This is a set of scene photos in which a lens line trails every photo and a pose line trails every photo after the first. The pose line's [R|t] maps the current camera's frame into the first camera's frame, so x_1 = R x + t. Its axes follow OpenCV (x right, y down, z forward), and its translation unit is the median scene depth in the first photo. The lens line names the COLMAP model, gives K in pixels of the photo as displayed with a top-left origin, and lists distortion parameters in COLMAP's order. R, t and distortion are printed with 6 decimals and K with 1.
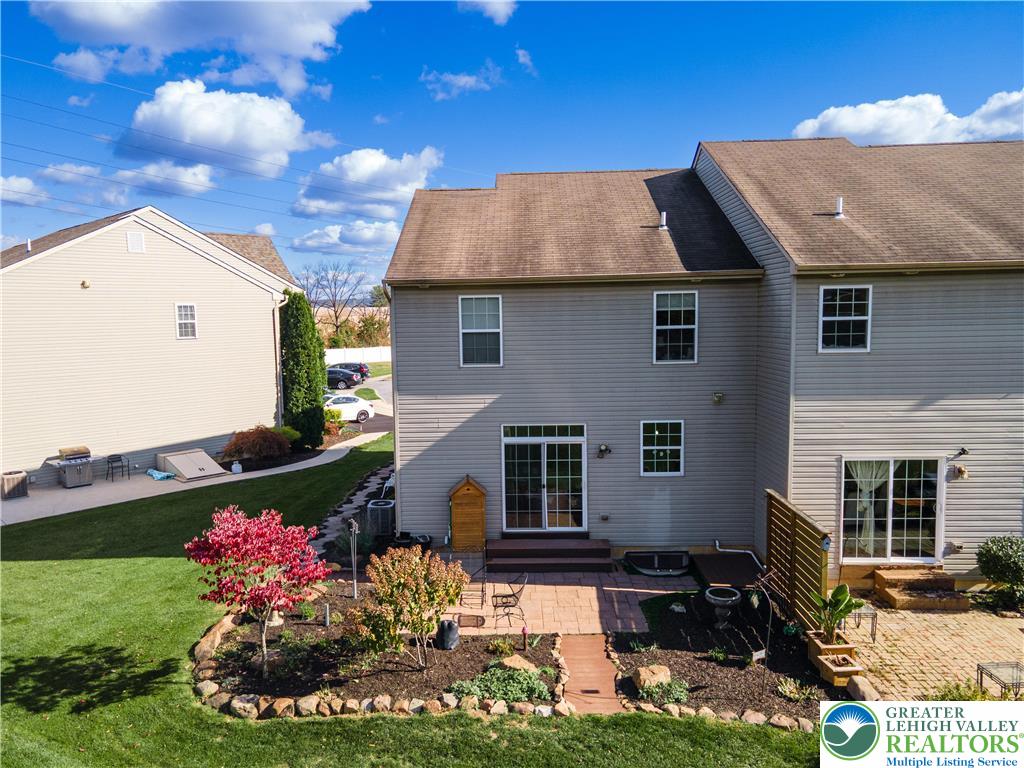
lens RADIAL K [[746.8, 0, 501.8], [0, 746.8, 387.3], [0, 0, 1]] dist [0.040593, 0.007857]
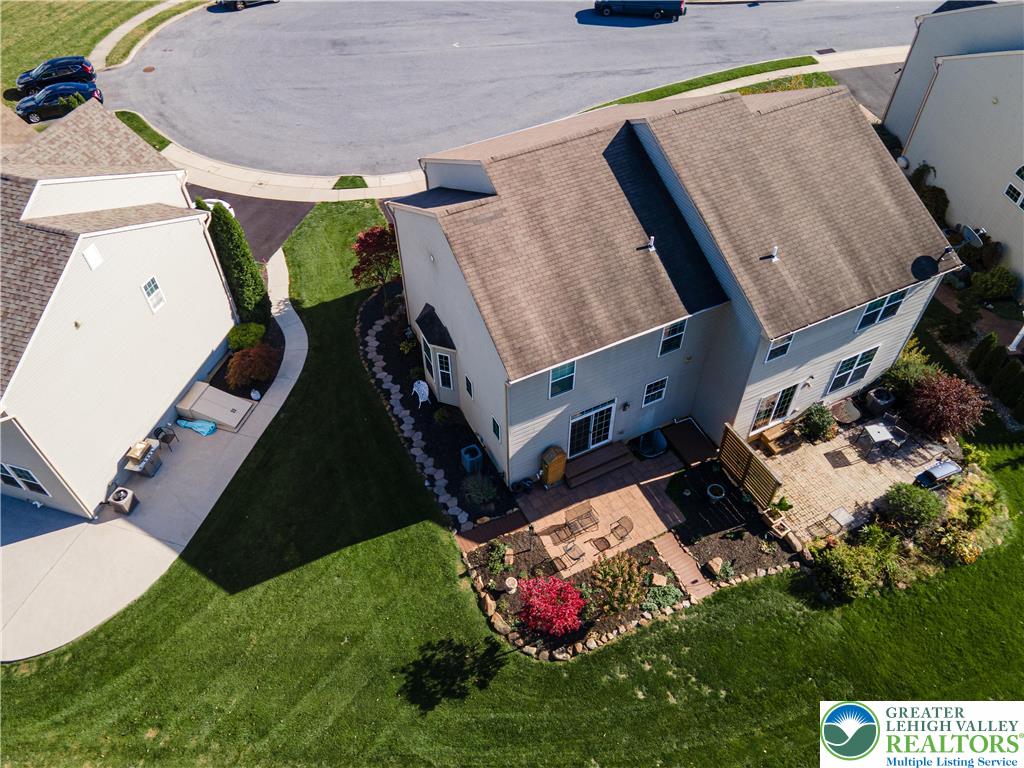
lens RADIAL K [[746.8, 0, 501.8], [0, 746.8, 387.3], [0, 0, 1]] dist [0.040593, 0.007857]
pose [[0.884676, -0.341580, 0.317288, -0.694375], [0.052736, 0.749527, 0.659870, -1.184096], [-0.463215, -0.567038, 0.681102, 0.056762]]
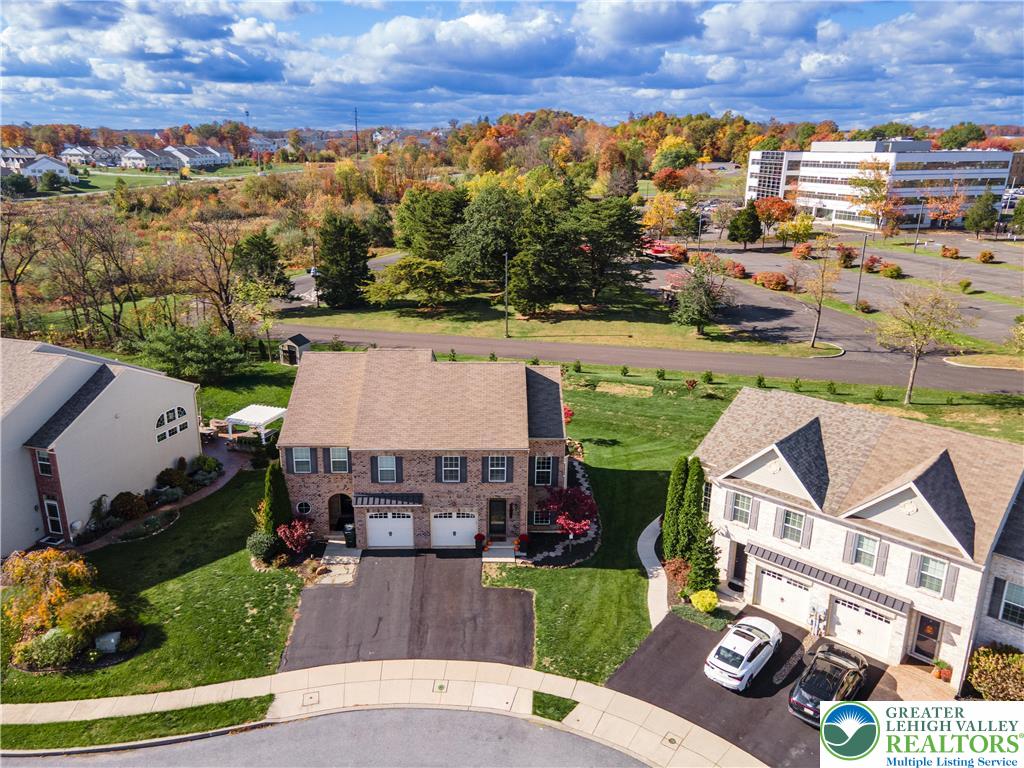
lens RADIAL K [[743.8, 0, 501.0], [0, 743.8, 386.5], [0, 0, 1]] dist [0.041647, 0.005833]
pose [[-0.999114, 0.022802, -0.035372, 0.200432], [0.006459, 0.913621, 0.406515, -1.619803], [0.041586, 0.405926, -0.912959, 4.449765]]
